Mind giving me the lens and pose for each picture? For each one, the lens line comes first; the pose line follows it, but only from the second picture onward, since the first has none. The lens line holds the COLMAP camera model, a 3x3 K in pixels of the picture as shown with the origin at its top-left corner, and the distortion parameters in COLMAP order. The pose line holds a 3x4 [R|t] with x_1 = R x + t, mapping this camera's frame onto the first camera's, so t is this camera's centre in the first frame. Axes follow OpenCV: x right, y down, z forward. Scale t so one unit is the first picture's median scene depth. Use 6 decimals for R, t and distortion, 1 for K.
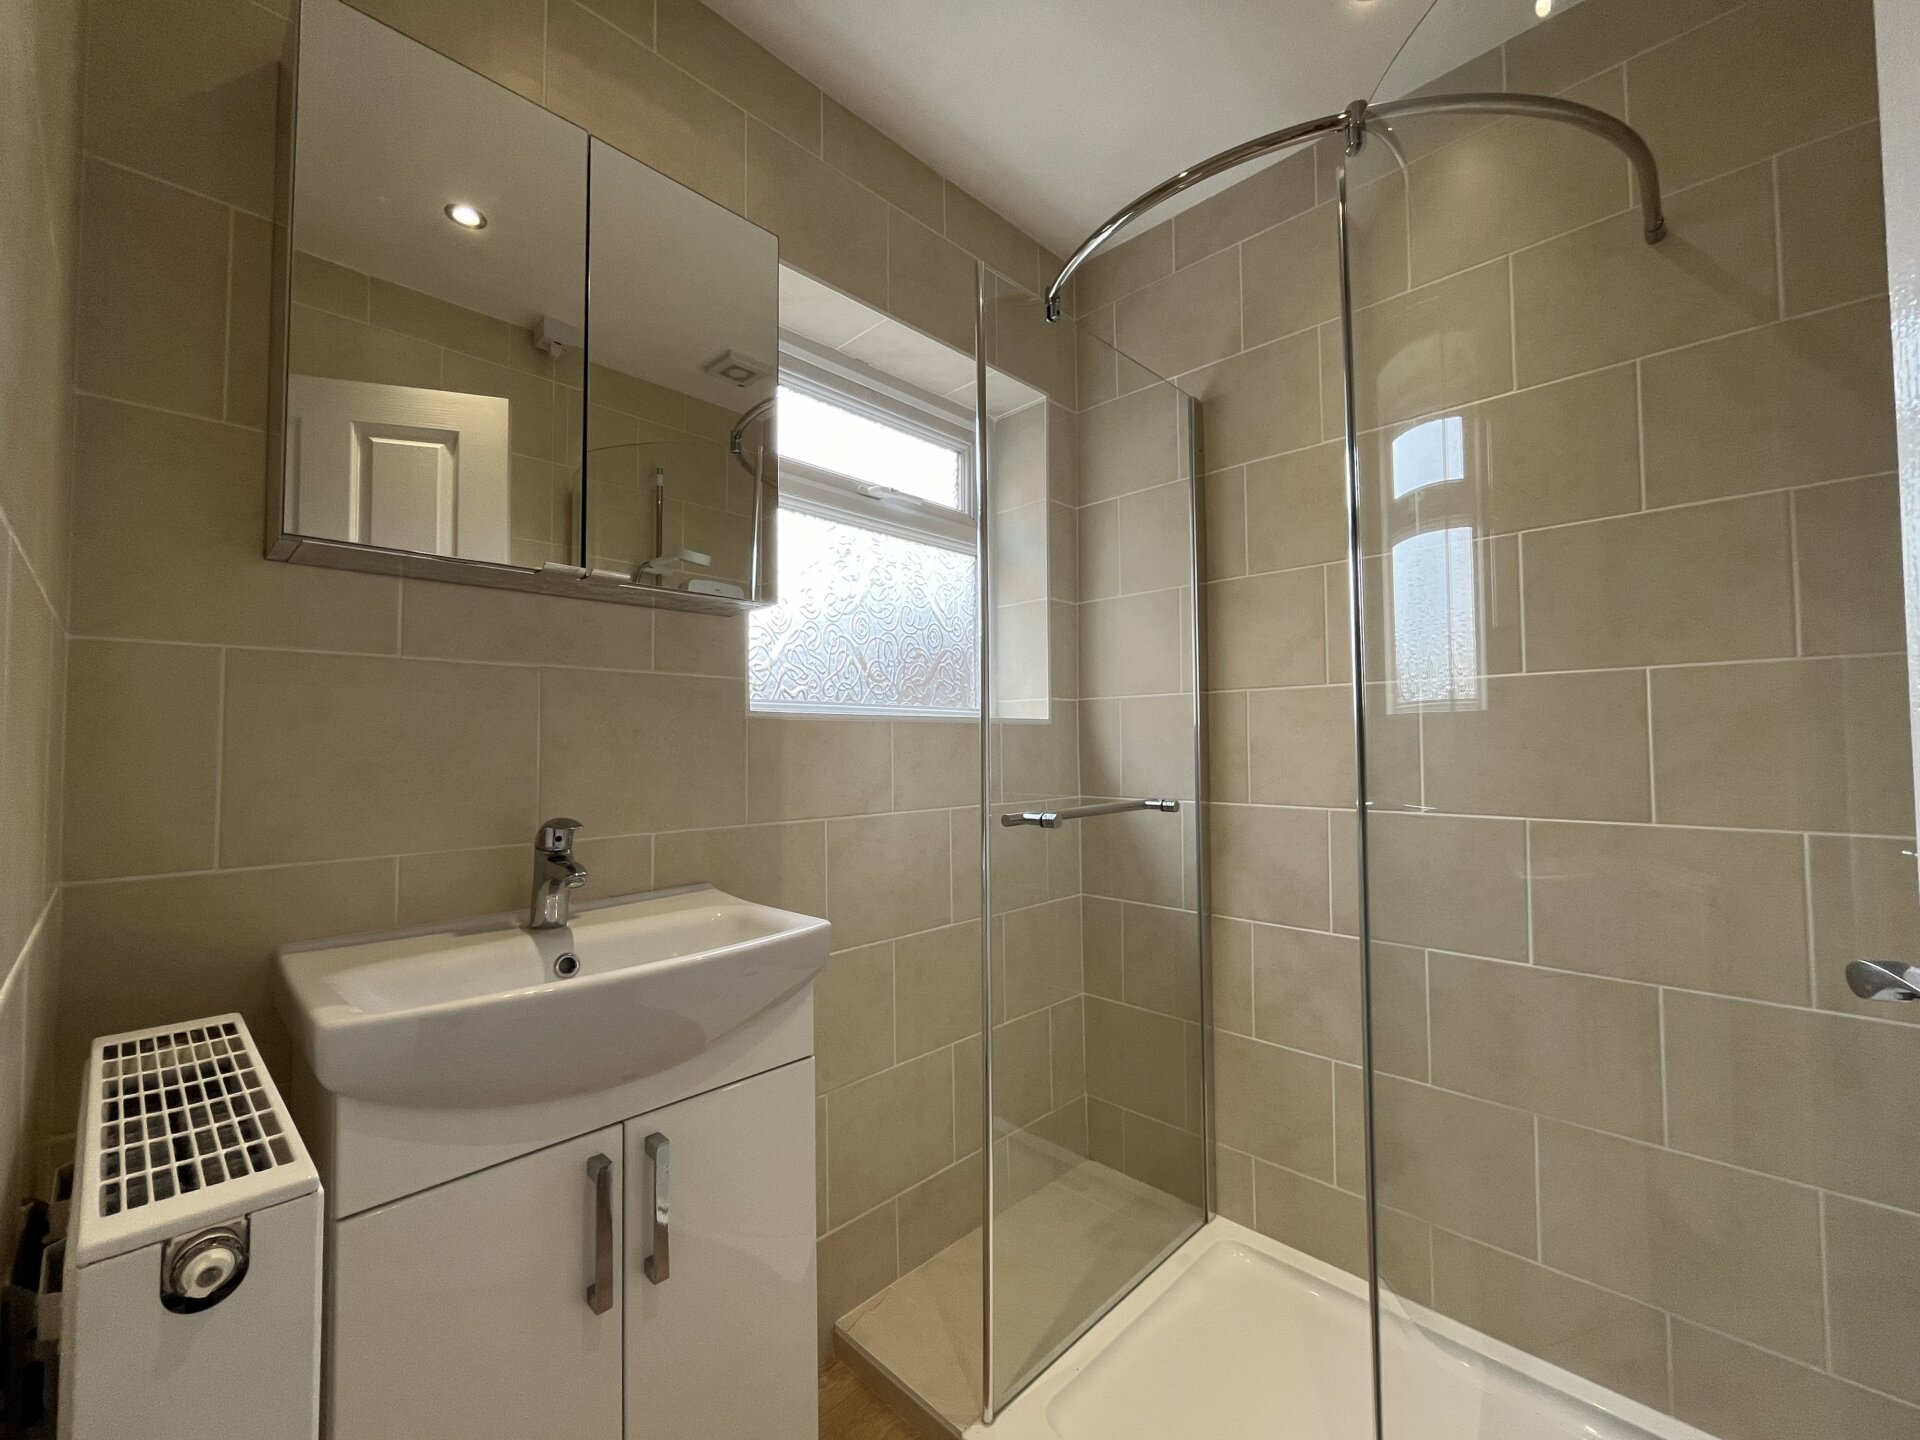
lens RADIAL K [[778.7, 0, 963.6], [0, 778.7, 718.4], [0, 0, 1]] dist [-0.004772, 0.000102]
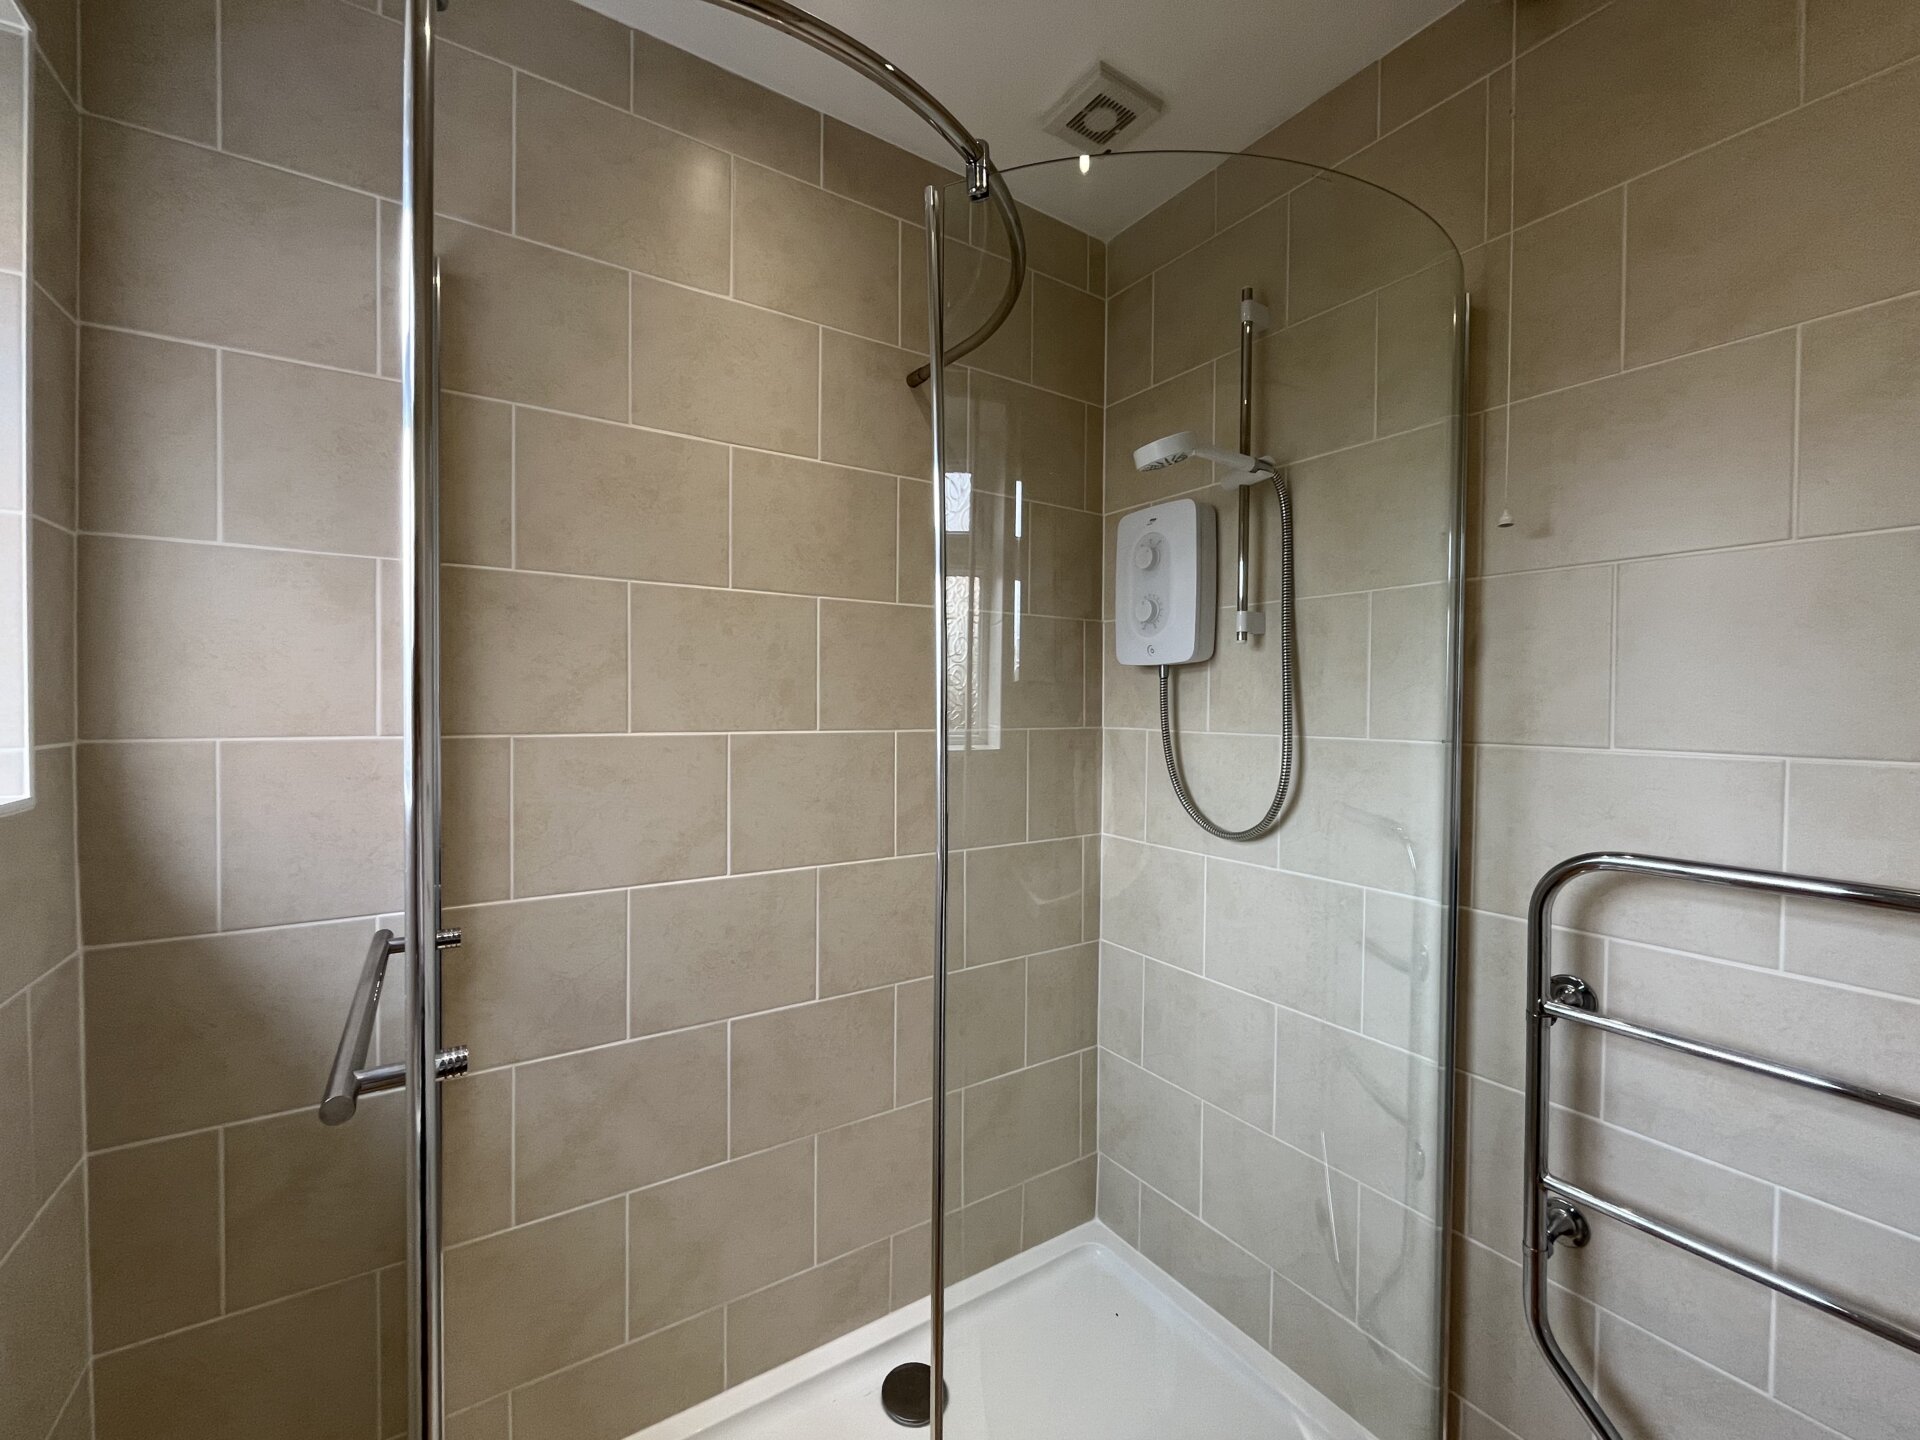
lens RADIAL K [[778.7, 0, 963.5], [0, 778.7, 720.6], [0, 0, 1]] dist [-0.004772, 0.000102]
pose [[0.211010, -0.013976, 0.977384, -0.220960], [-0.046563, 0.998619, 0.024332, -0.084773], [-0.976374, -0.050644, 0.210068, 0.461128]]
